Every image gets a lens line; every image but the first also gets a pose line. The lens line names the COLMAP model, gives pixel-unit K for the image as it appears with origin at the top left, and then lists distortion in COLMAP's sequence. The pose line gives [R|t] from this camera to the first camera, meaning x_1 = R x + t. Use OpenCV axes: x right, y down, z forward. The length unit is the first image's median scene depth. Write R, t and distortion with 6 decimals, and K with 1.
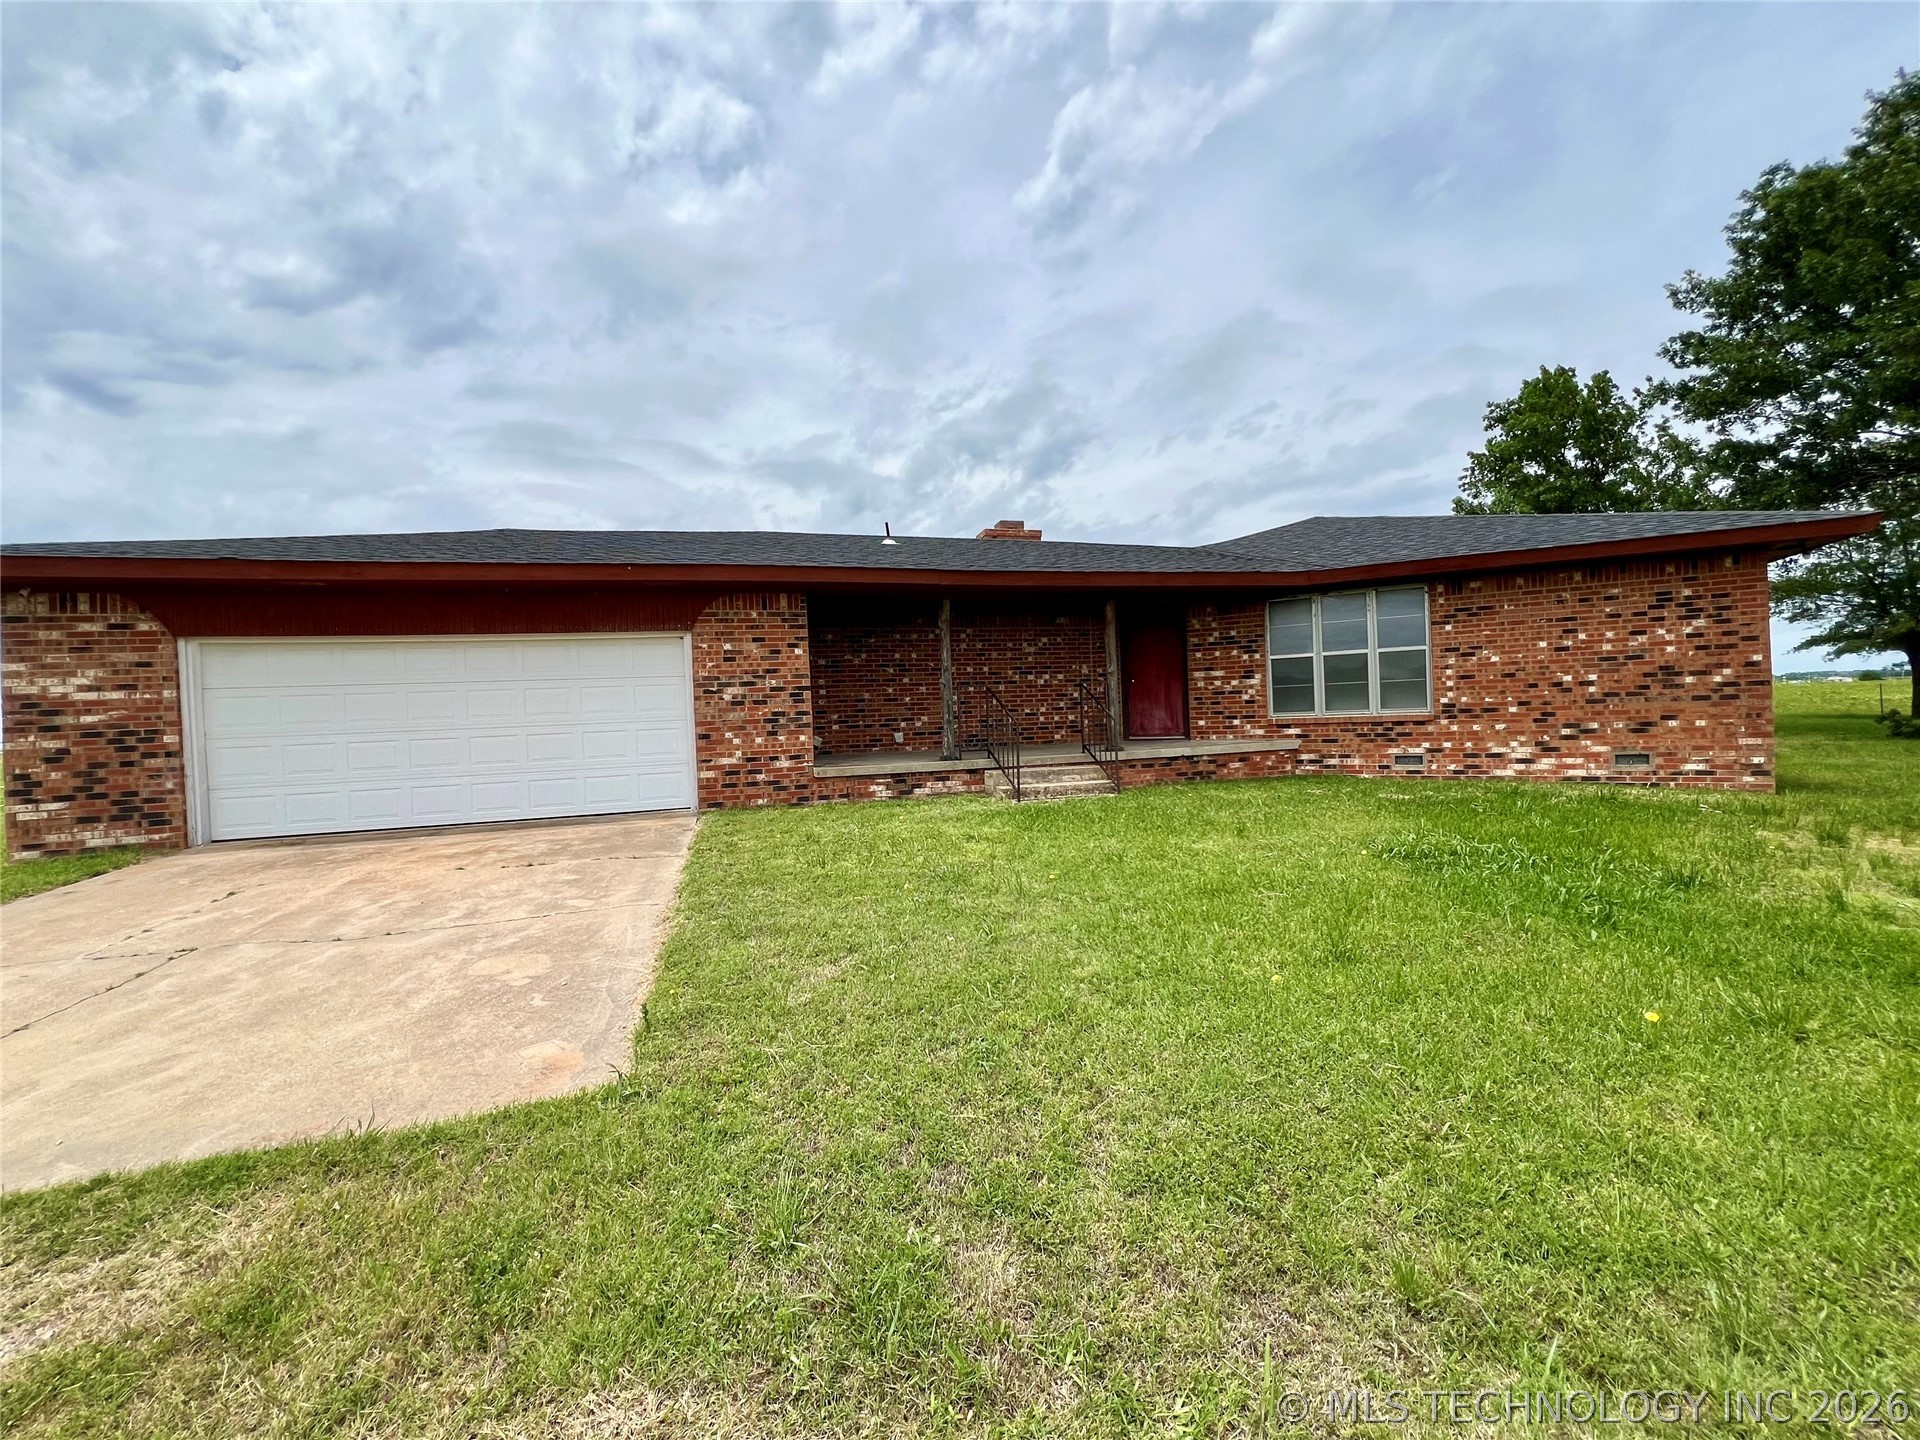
lens RADIAL K [[780.4, 0, 959.1], [0, 780.4, 717.7], [0, 0, 1]] dist [-0.007872, 0.001755]
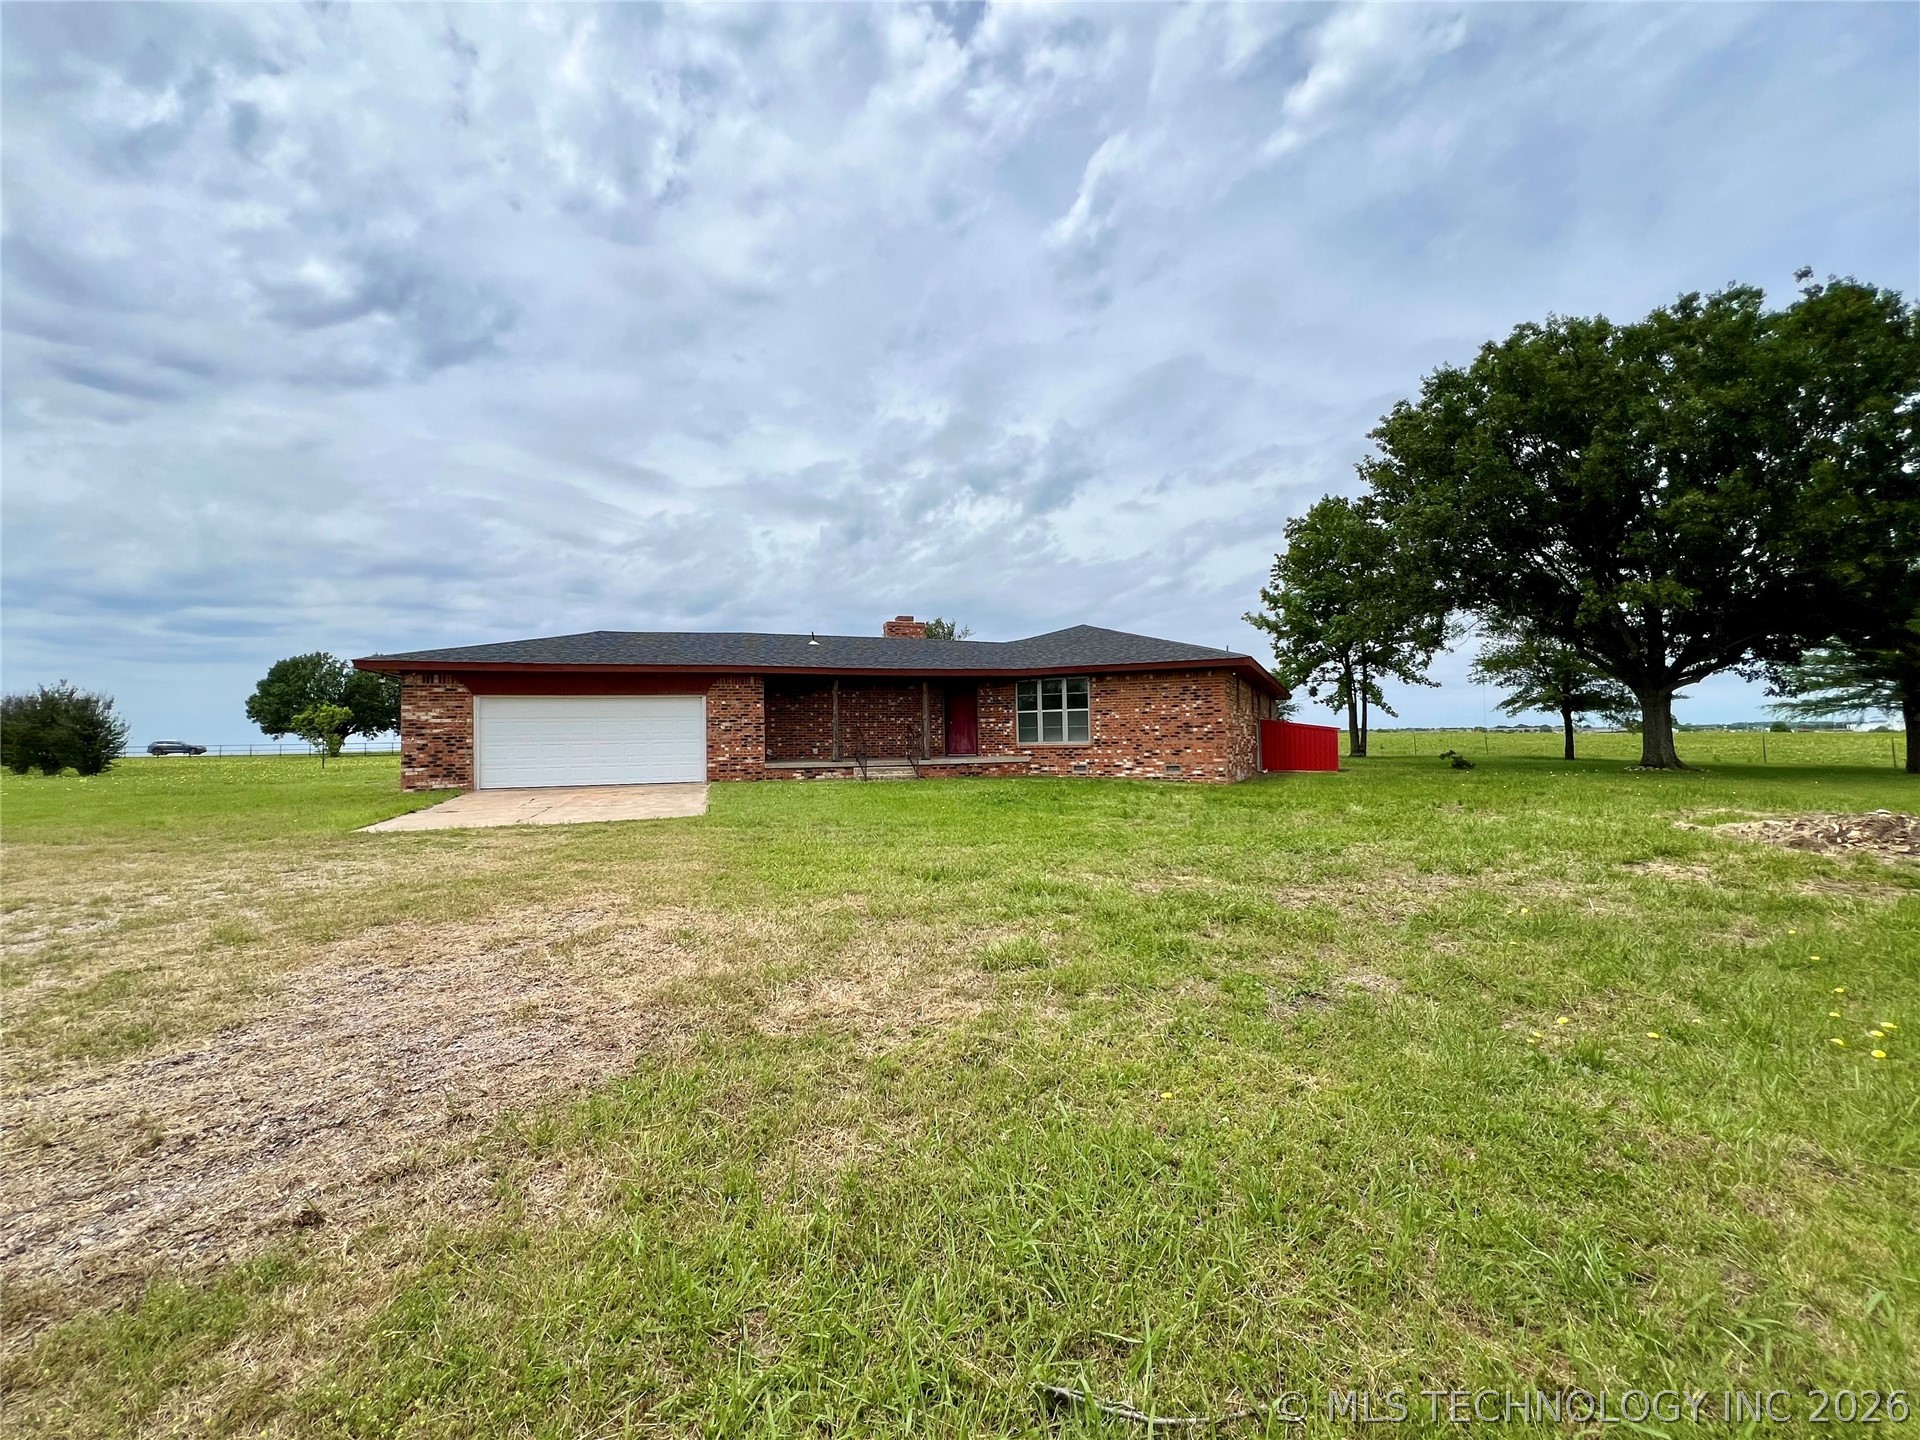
lens RADIAL K [[780.4, 0, 961.9], [0, 780.4, 717.8], [0, 0, 1]] dist [-0.007872, 0.001755]
pose [[0.999690, 0.023513, 0.008128, 0.281075], [-0.023198, 0.999050, -0.036900, 0.008602], [-0.008988, 0.036700, 0.999286, -0.944643]]
